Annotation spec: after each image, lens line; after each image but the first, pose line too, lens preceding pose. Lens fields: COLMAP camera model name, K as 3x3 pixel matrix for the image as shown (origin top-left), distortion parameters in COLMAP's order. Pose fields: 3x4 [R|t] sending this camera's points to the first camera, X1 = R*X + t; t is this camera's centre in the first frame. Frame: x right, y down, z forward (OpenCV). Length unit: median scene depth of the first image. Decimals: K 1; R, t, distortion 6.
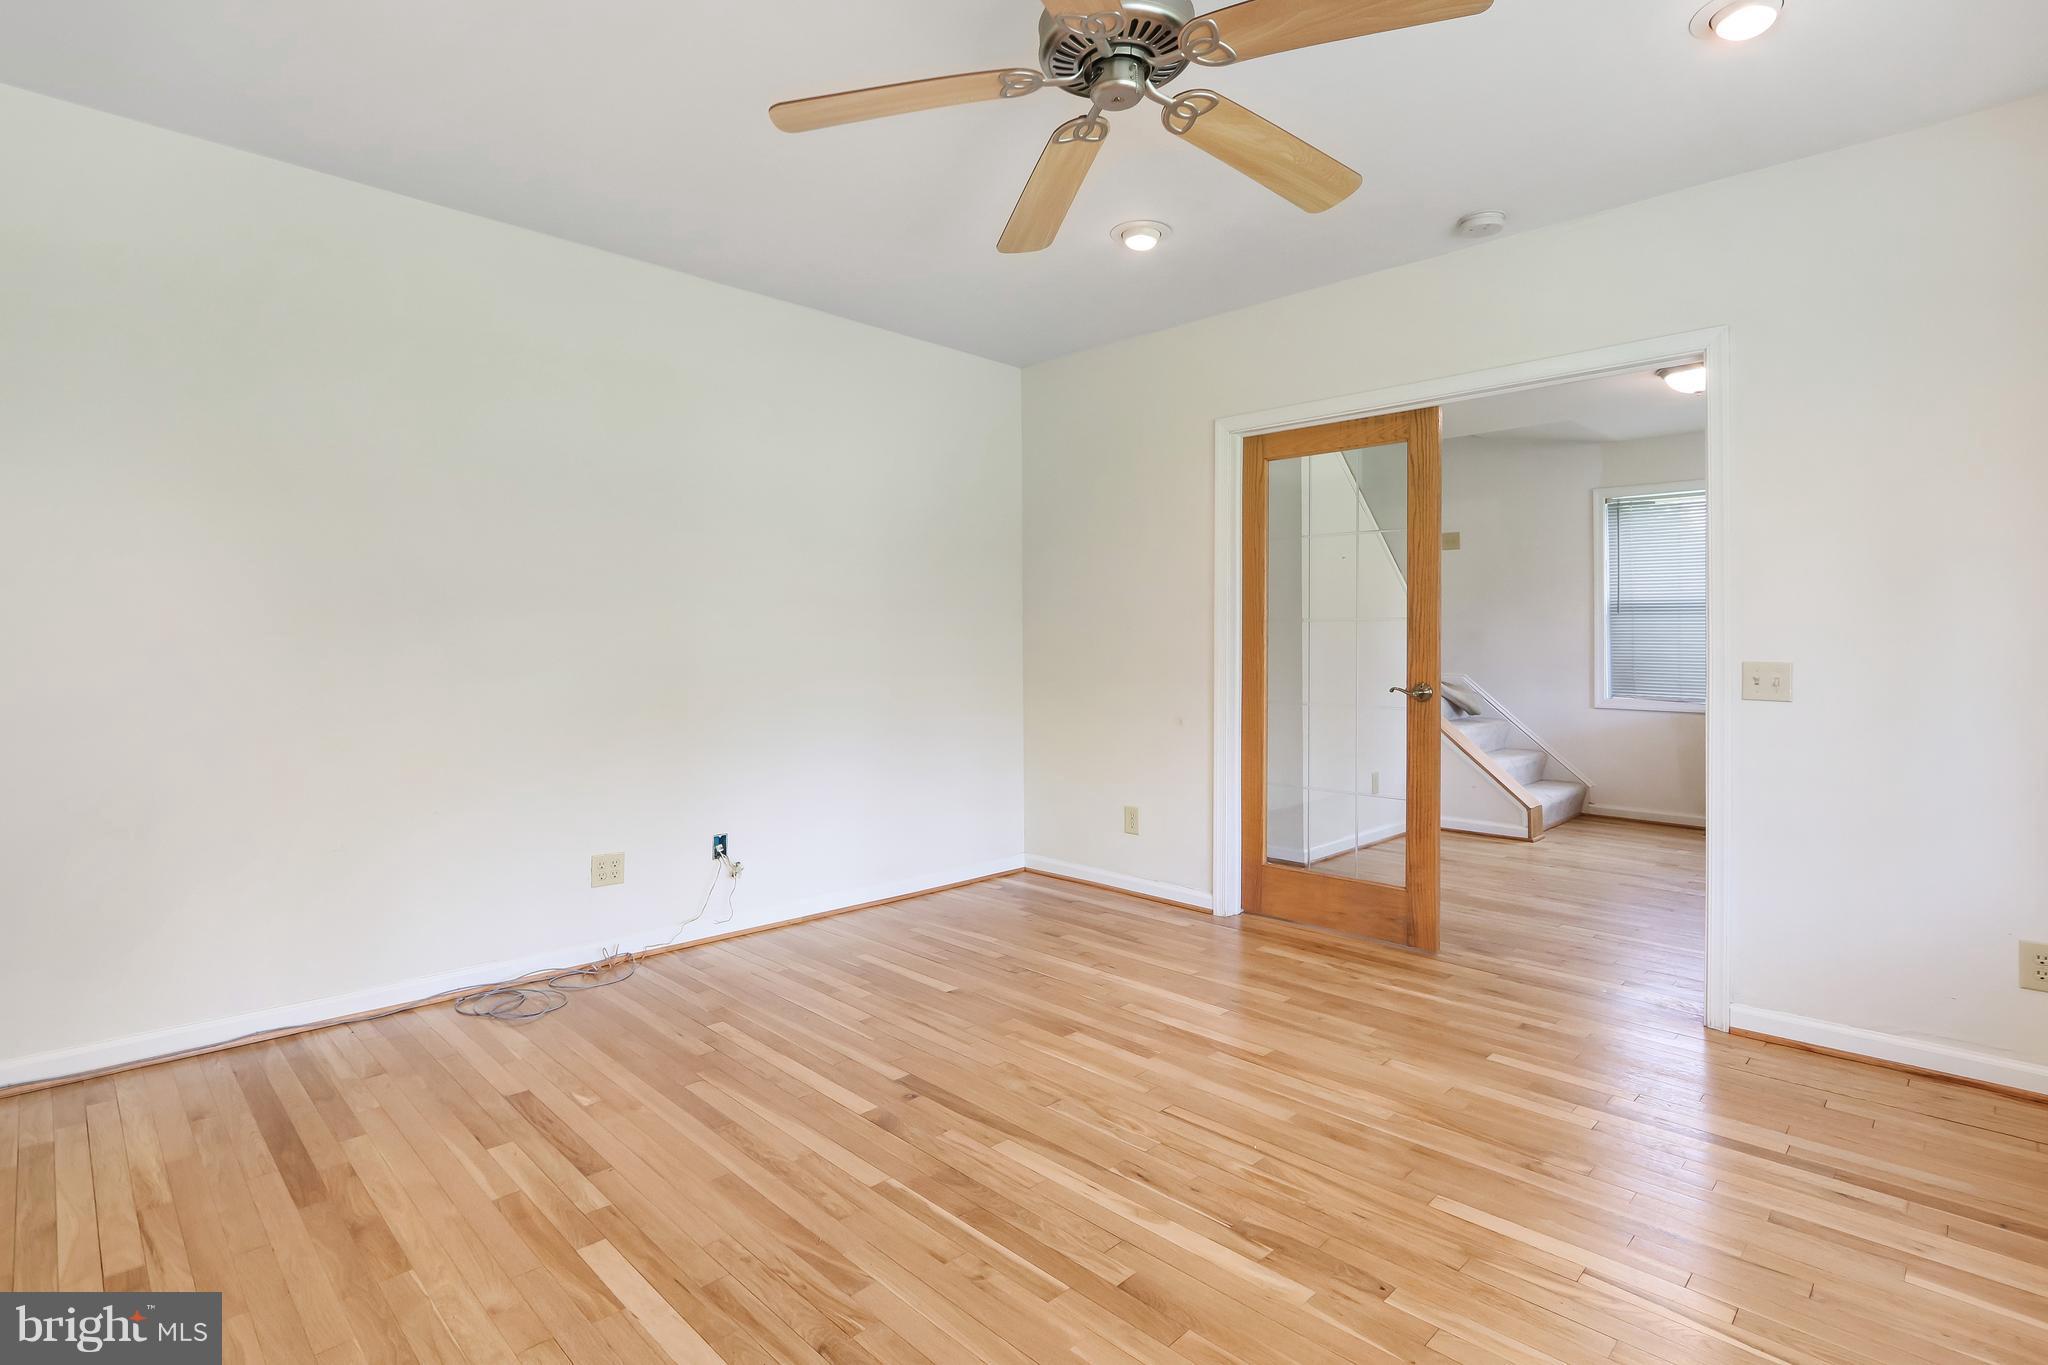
lens RADIAL K [[960.2, 0, 1010.3], [0, 960.2, 672.8], [0, 0, 1]] dist [0.001244, 0.000036]
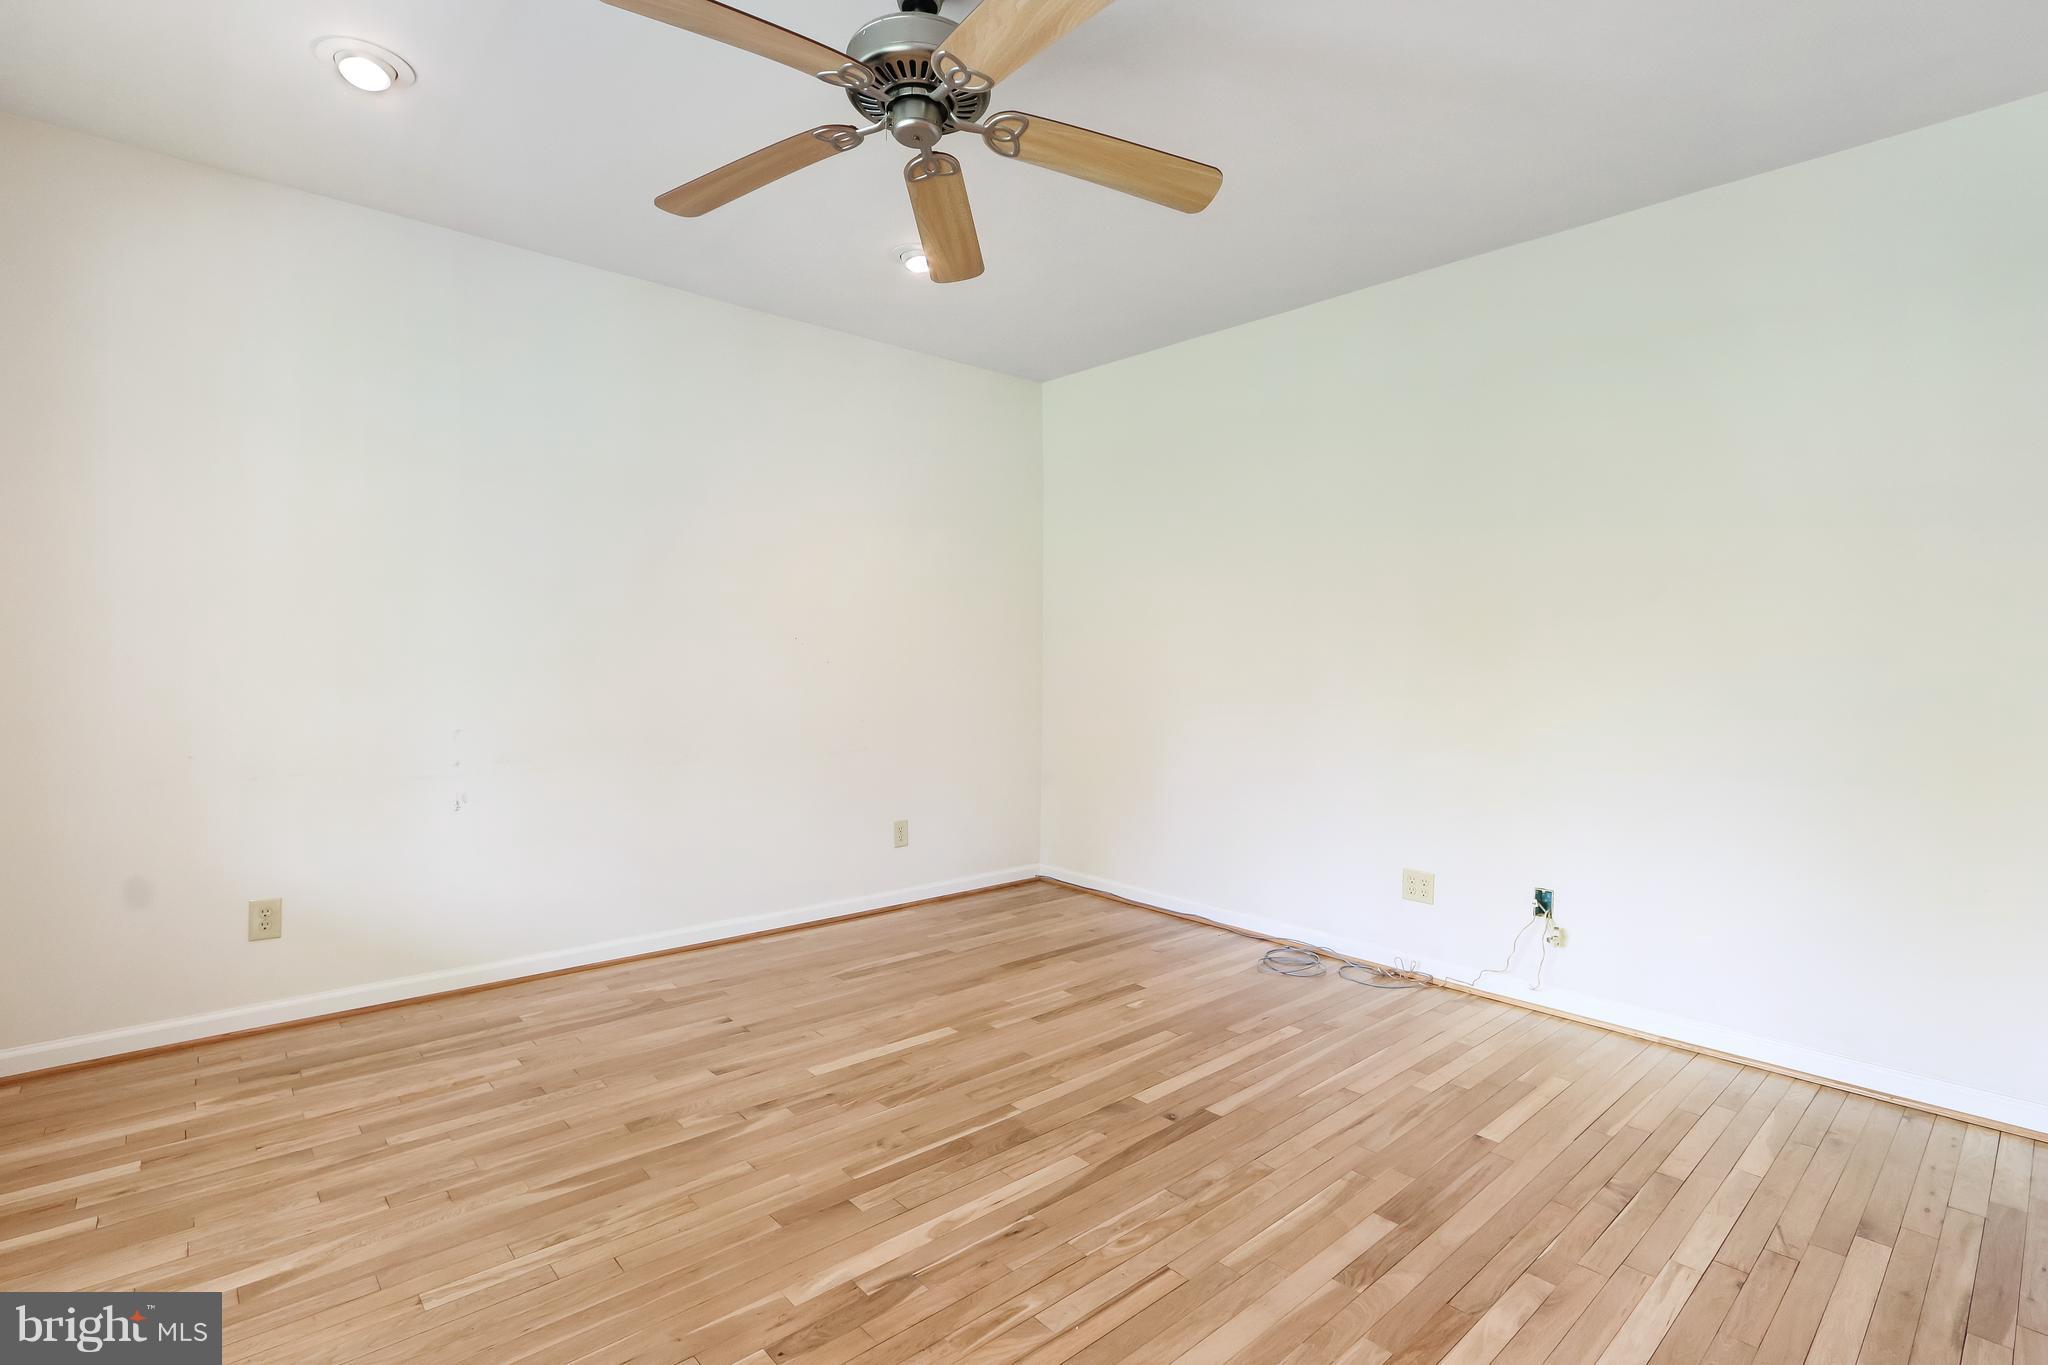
lens RADIAL K [[960.2, 0, 1009.7], [0, 960.2, 675.0], [0, 0, 1]] dist [0.001244, 0.000036]
pose [[-0.041087, 0.009350, -0.999112, 0.925661], [-0.034081, 0.999361, 0.010754, -0.028138], [0.998574, 0.034493, -0.040742, 0.874757]]
